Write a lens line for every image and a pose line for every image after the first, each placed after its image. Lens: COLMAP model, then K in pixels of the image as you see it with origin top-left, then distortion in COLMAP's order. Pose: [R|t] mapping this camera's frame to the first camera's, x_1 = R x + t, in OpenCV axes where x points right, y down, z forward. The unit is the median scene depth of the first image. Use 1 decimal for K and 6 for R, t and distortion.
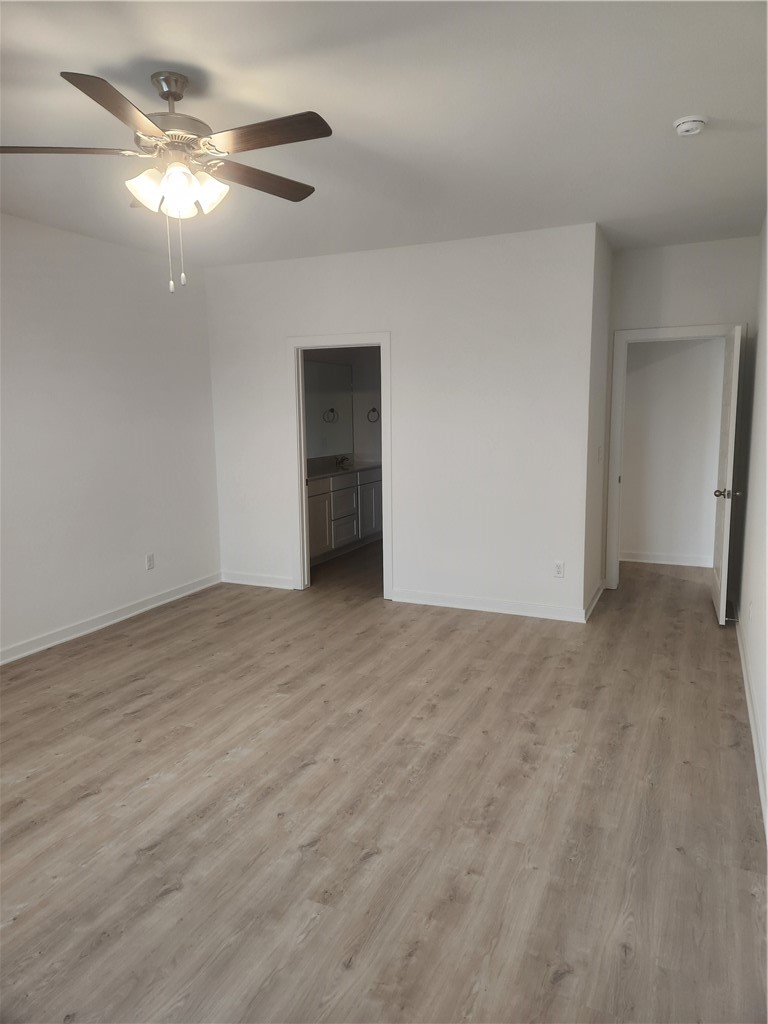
lens RADIAL K [[692.8, 0, 395.0], [0, 692.8, 512.2], [0, 0, 1]] dist [0.076781, -0.088060]
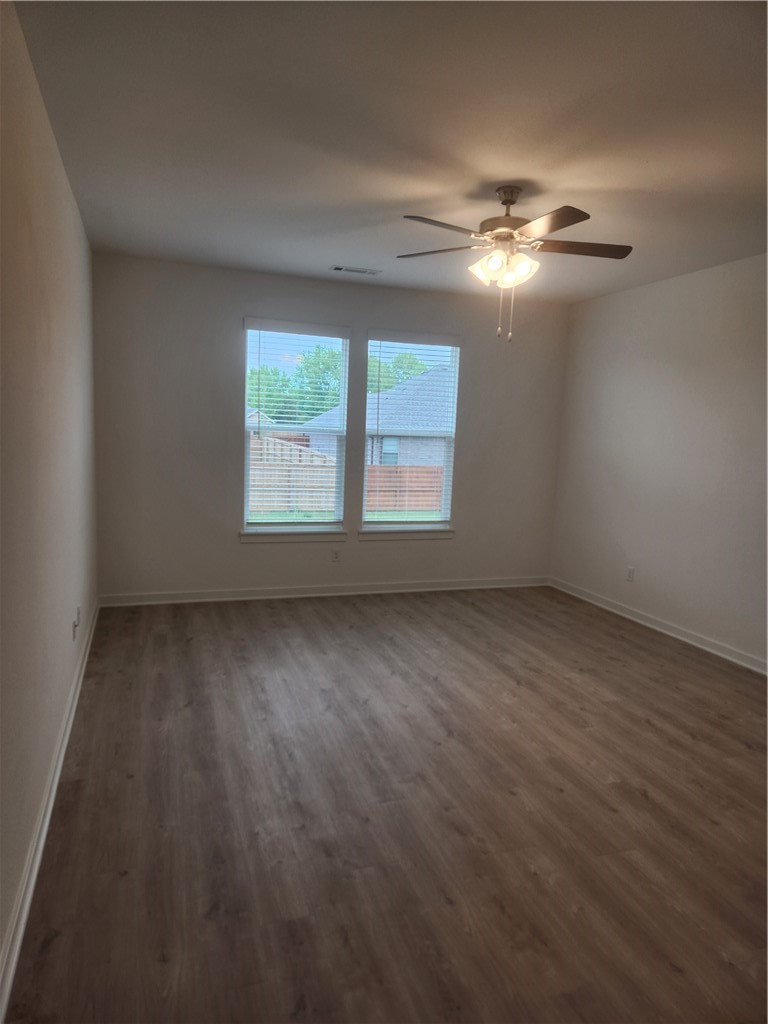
lens RADIAL K [[689.9, 0, 384.8], [0, 689.9, 506.6], [0, 0, 1]] dist [0.079748, -0.074247]
pose [[-0.738767, 0.065973, -0.670724, 0.641939], [-0.126904, 0.963779, 0.234575, -0.234892], [0.661906, 0.258413, -0.703636, 1.504786]]
